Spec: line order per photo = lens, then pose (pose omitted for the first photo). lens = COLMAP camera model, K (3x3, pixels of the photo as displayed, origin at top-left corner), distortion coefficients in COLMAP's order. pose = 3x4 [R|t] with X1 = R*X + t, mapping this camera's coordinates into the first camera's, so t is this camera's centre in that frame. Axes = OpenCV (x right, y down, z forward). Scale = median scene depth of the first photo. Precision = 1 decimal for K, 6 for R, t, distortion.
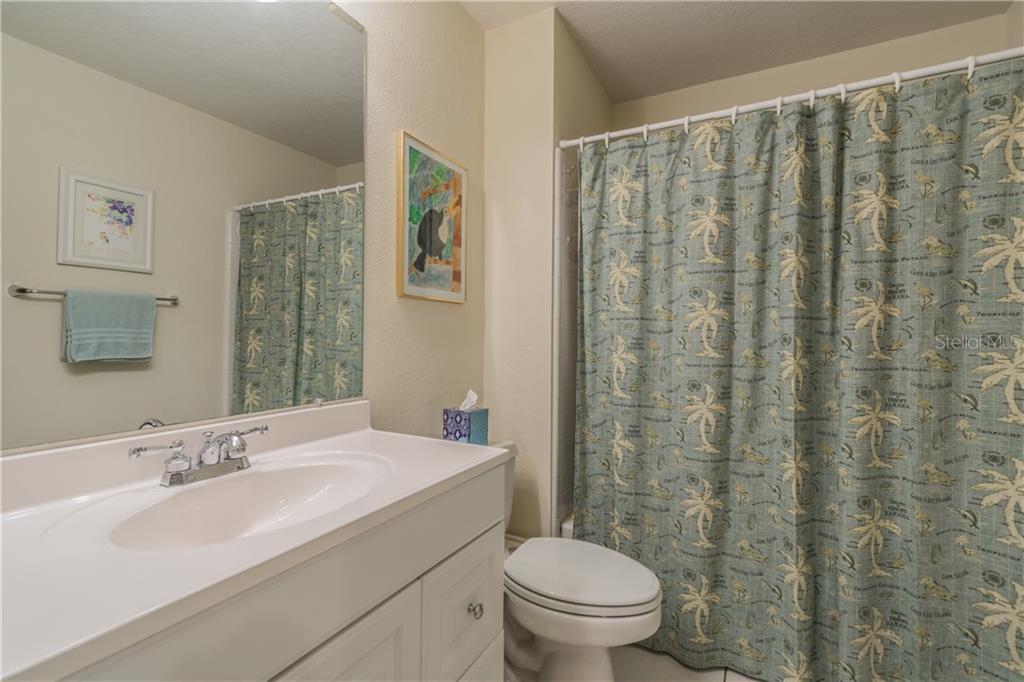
lens RADIAL K [[454.8, 0, 512.4], [0, 454.8, 336.9], [0, 0, 1]] dist [0.001712, 0.000007]
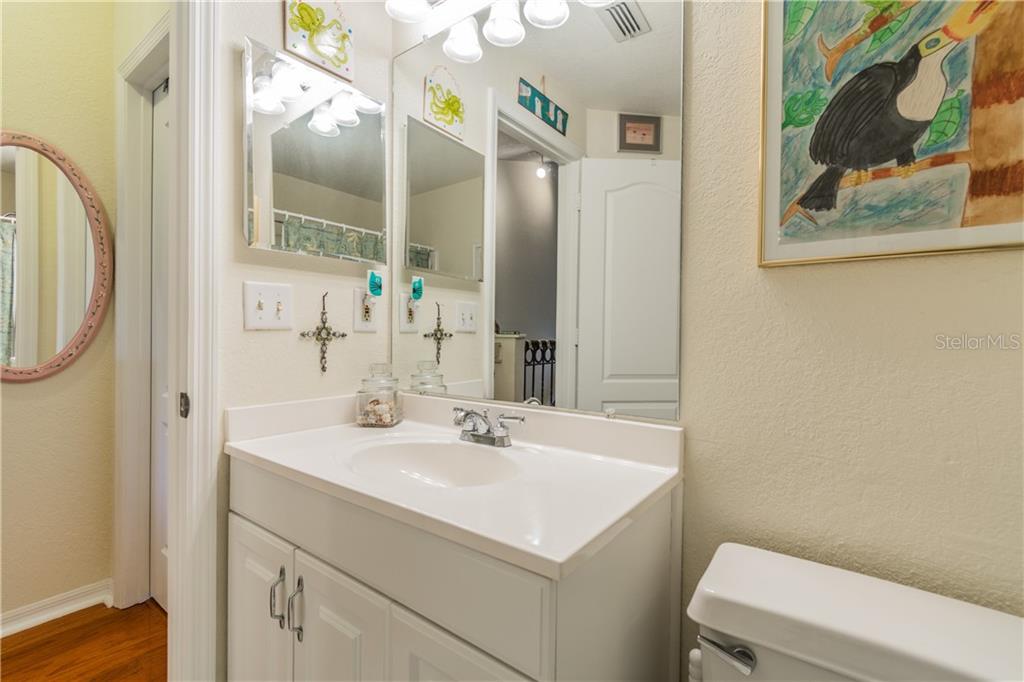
lens RADIAL K [[454.8, 0, 510.8], [0, 454.8, 340.2], [0, 0, 1]] dist [0.001712, 0.000007]
pose [[-0.139892, 0.004047, -0.990158, 0.349583], [-0.008925, 0.999946, 0.005348, 0.002710], [0.990127, 0.009585, -0.139848, 0.714789]]
